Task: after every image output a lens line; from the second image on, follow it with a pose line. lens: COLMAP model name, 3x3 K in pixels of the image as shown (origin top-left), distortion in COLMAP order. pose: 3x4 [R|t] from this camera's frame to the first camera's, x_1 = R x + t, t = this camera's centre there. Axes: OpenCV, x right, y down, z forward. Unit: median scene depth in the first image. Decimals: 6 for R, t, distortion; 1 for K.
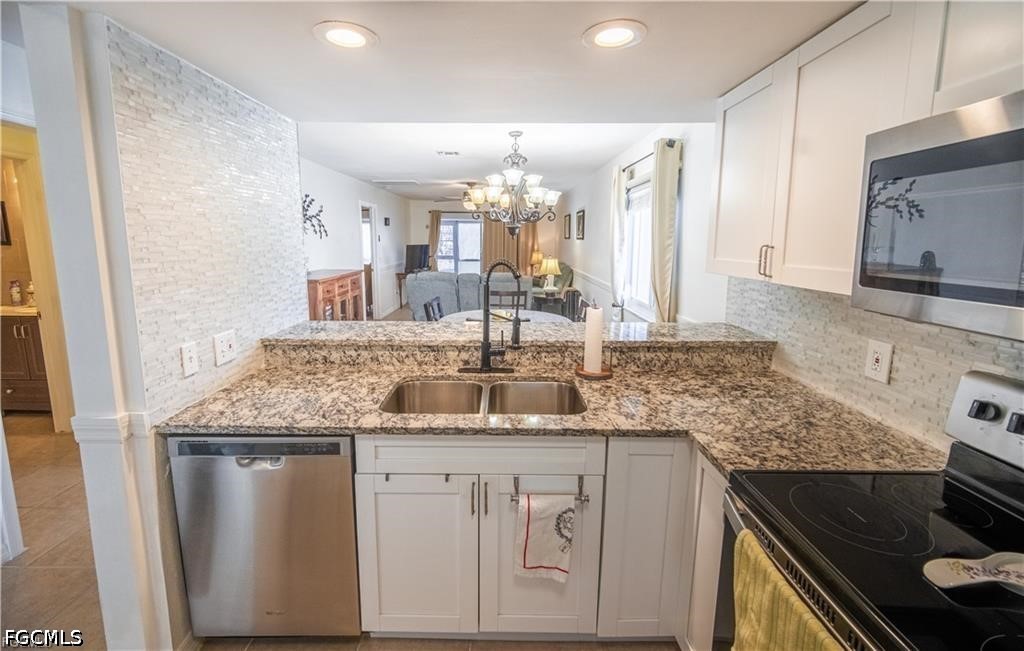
lens RADIAL K [[431.7, 0, 493.5], [0, 431.7, 301.5], [0, 0, 1]] dist [-0.013162, -0.000387]
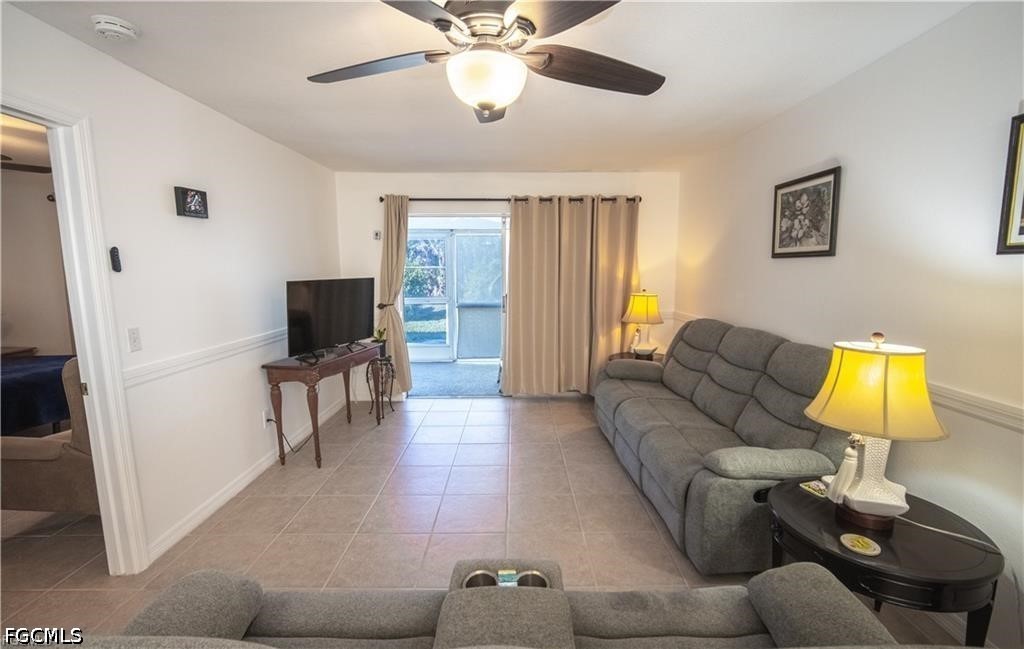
lens RADIAL K [[431.7, 0, 513.1], [0, 431.7, 321.8], [0, 0, 1]] dist [-0.013162, -0.000387]
pose [[0.999491, -0.012404, 0.029403, -0.038395], [0.012875, 0.999791, -0.015897, -0.090697], [-0.029199, 0.016268, 0.999441, 0.650276]]
